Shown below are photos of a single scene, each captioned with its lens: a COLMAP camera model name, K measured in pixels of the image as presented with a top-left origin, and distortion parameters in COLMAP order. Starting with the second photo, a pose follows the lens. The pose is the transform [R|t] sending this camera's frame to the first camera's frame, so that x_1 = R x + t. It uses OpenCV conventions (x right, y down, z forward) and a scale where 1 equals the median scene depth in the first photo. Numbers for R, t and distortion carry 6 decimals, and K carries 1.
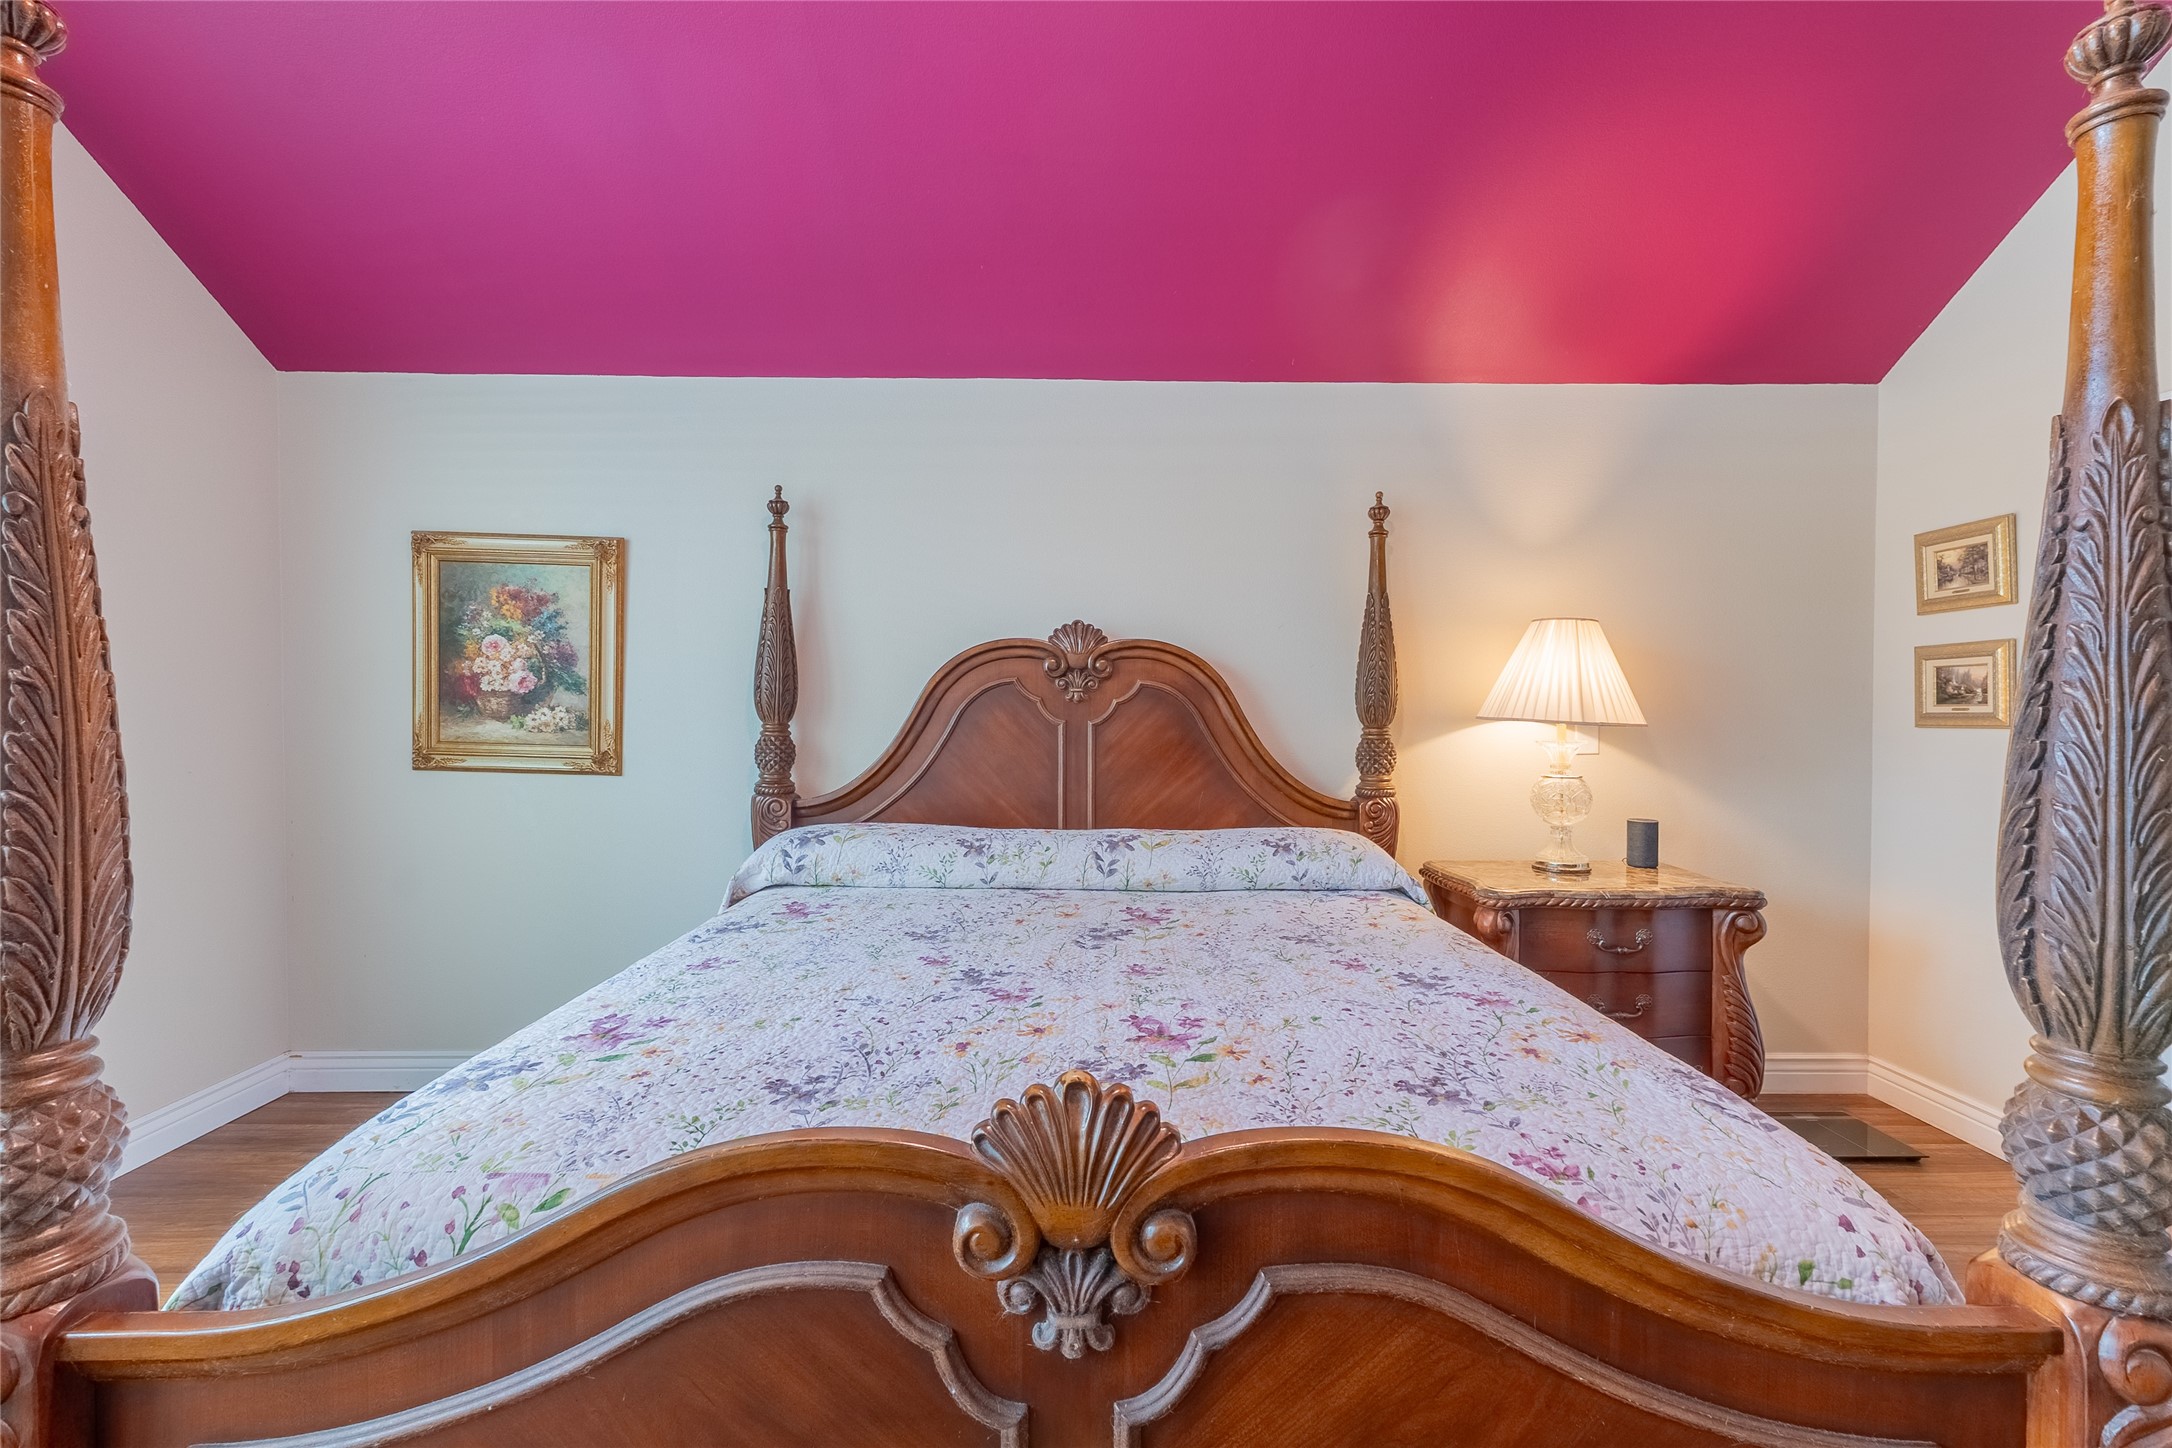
lens RADIAL K [[932.7, 0, 1094.4], [0, 932.7, 710.9], [0, 0, 1]] dist [0.004125, 0.000680]
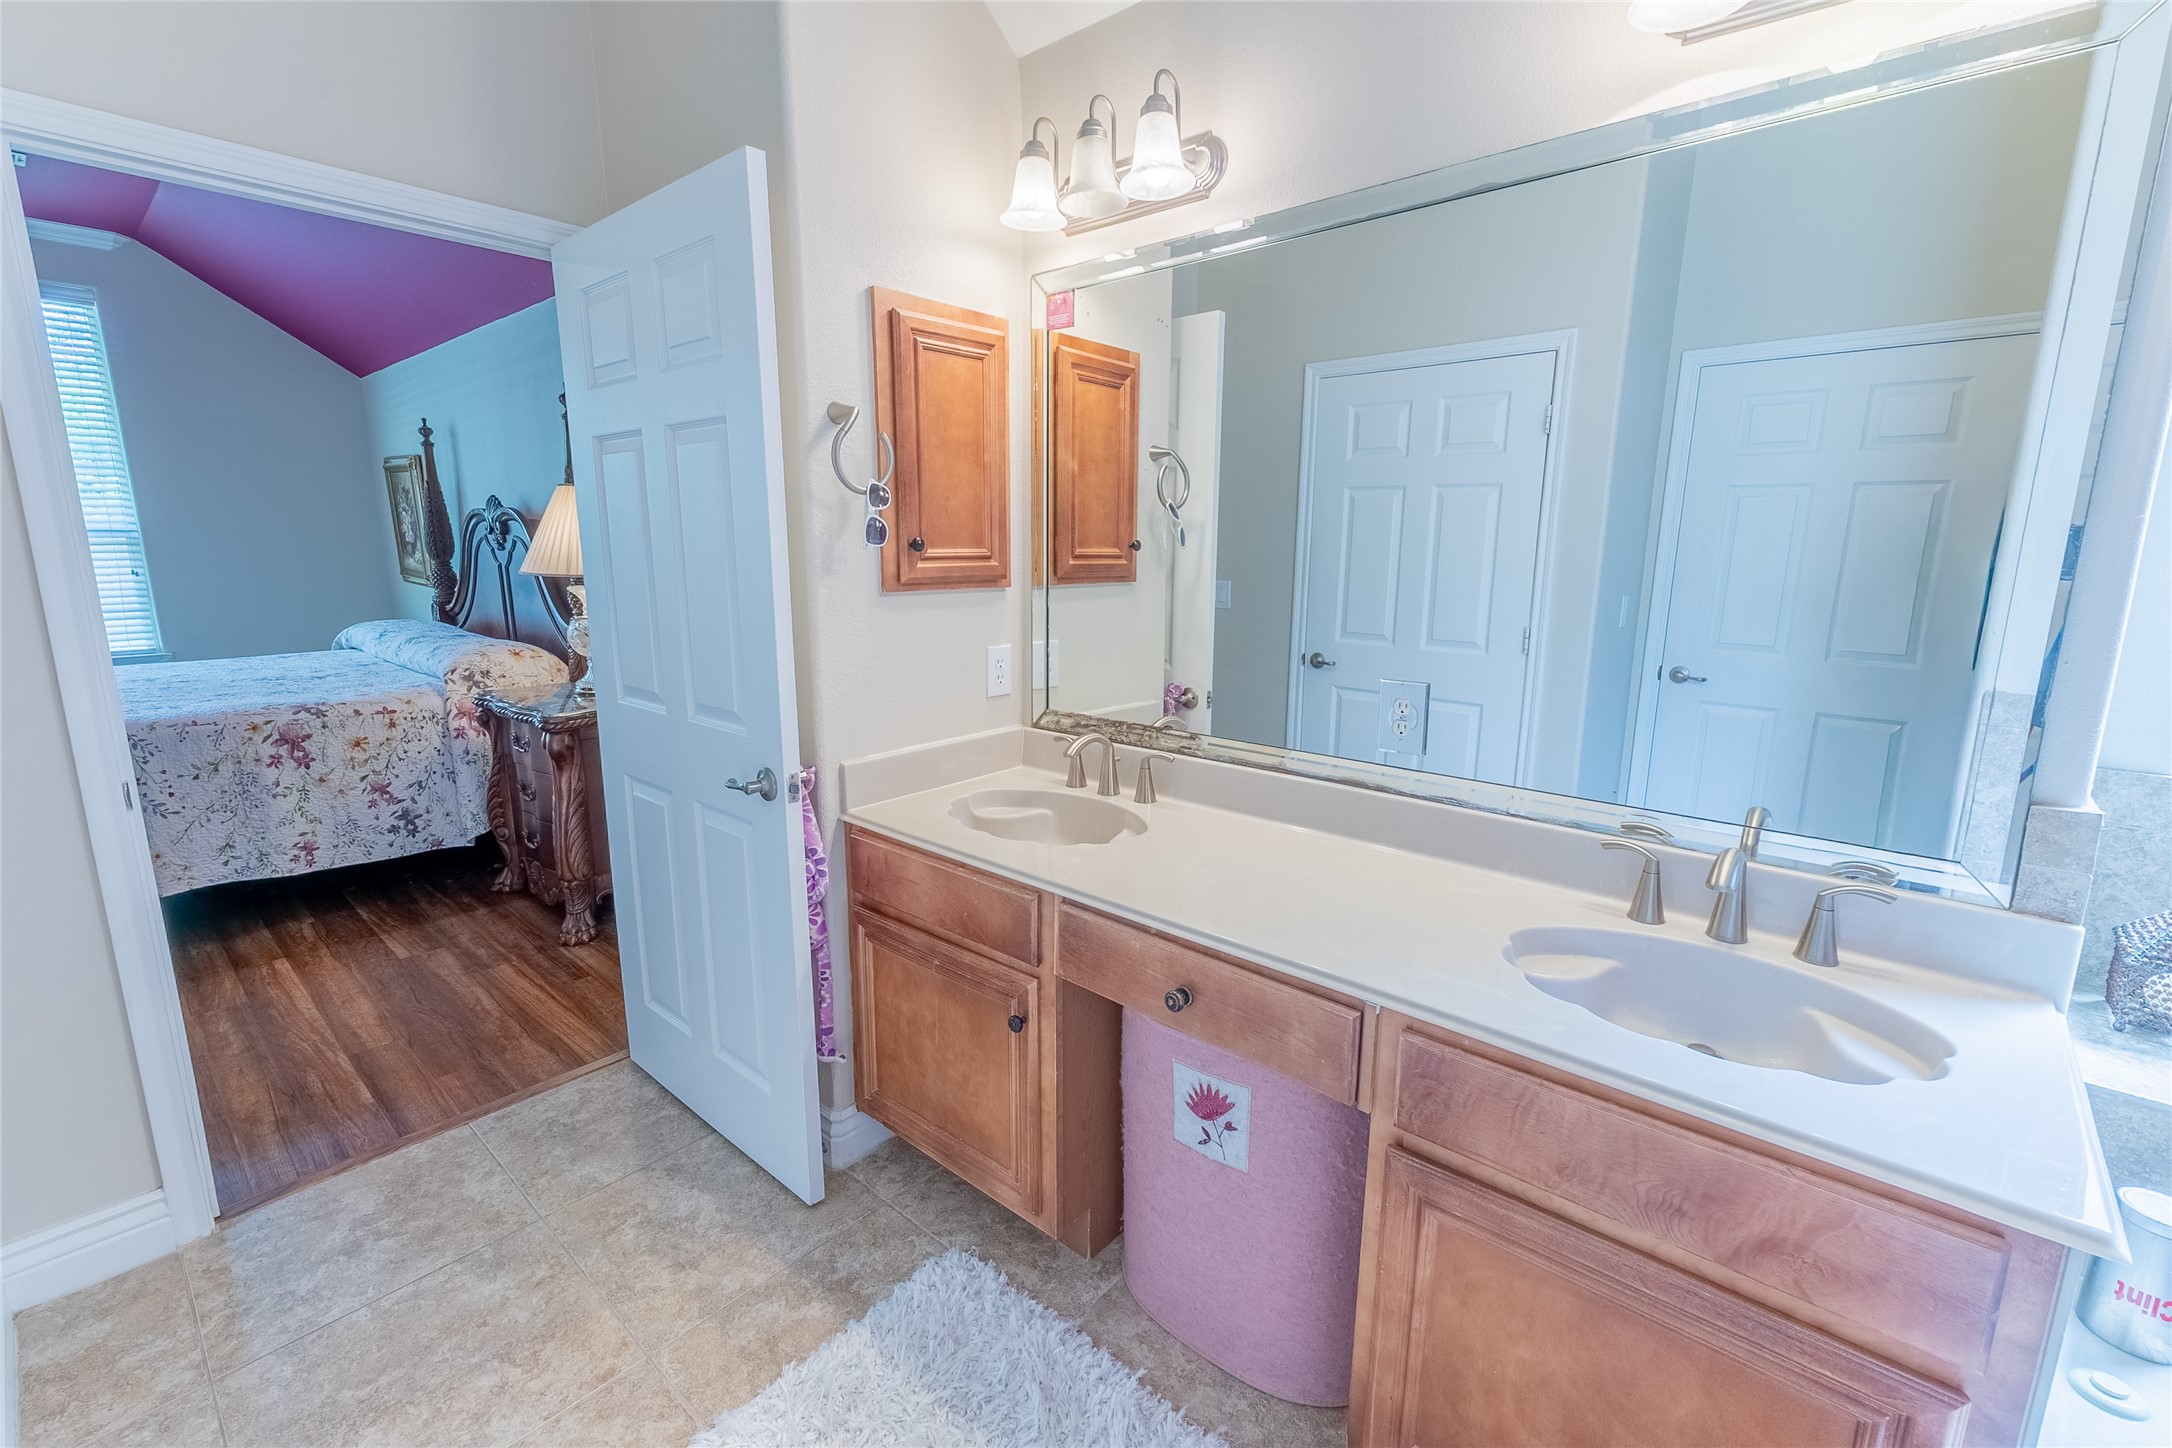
lens RADIAL K [[932.7, 0, 1094.4], [0, 932.7, 710.9], [0, 0, 1]] dist [0.004125, 0.000680]
pose [[0.747823, 0.122274, -0.652541, 1.715972], [-0.008961, 0.984663, 0.174238, -0.026688], [0.663837, -0.124452, 0.737449, 0.491088]]
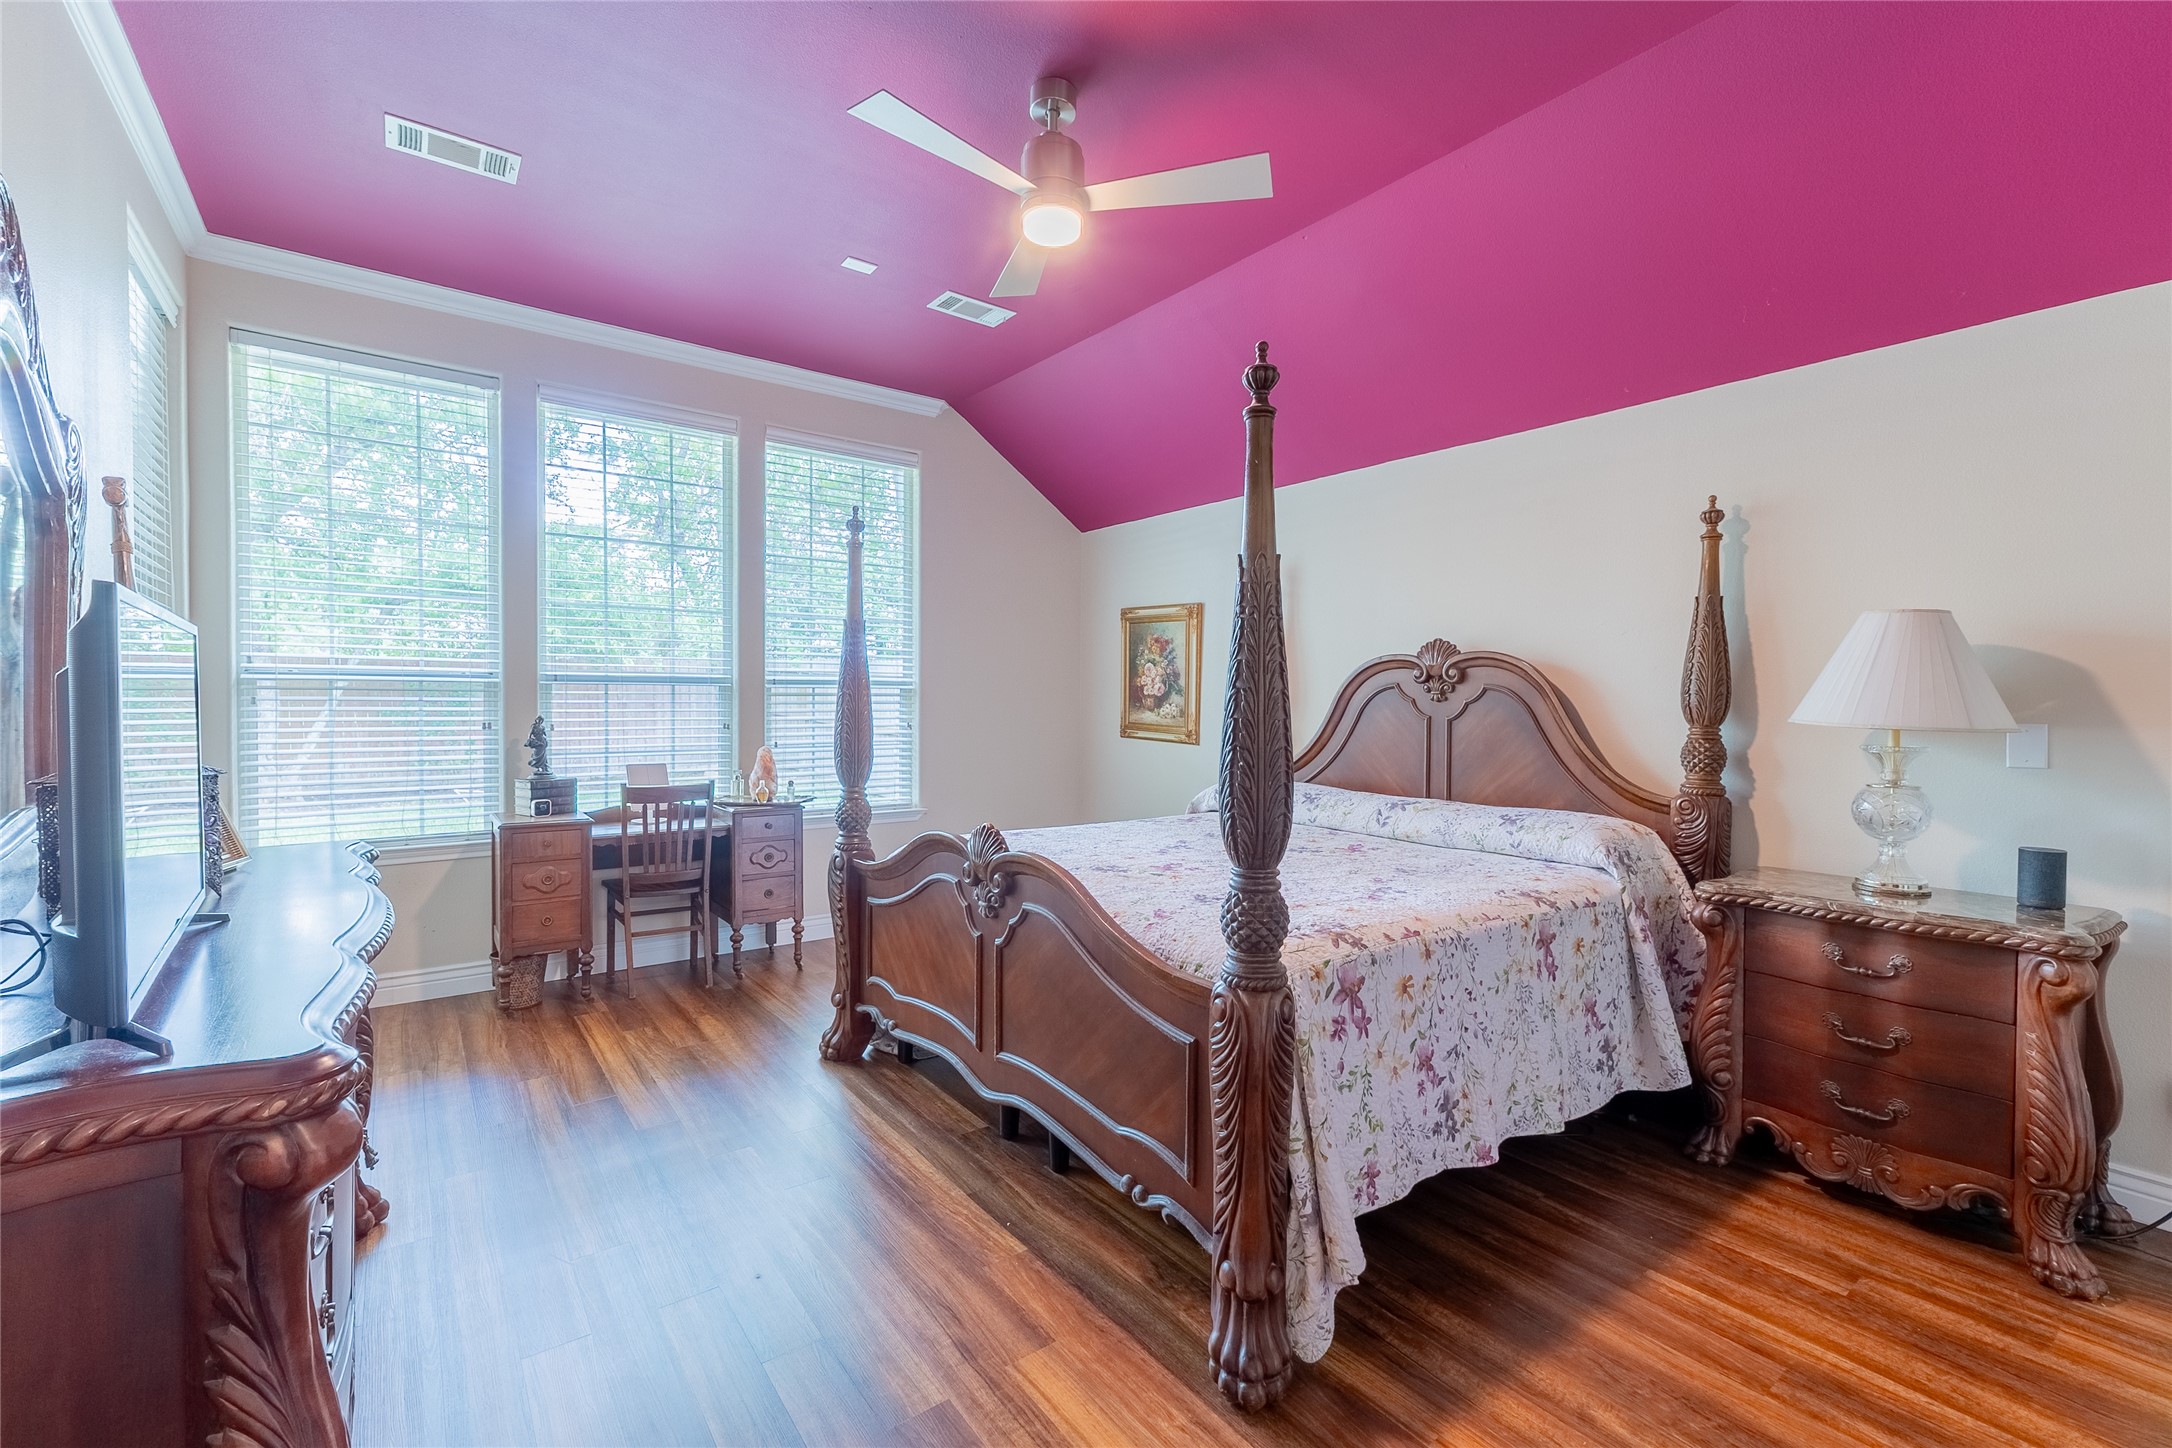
lens RADIAL K [[916.3, 0, 1087.4], [0, 916.3, 720.5], [0, 0, 1]] dist [-0.001581, -0.000119]
pose [[0.593980, 0.019788, -0.804236, 0.709682], [-0.012892, 0.999803, 0.015079, 0.003389], [0.804376, 0.001412, 0.594119, -0.136156]]
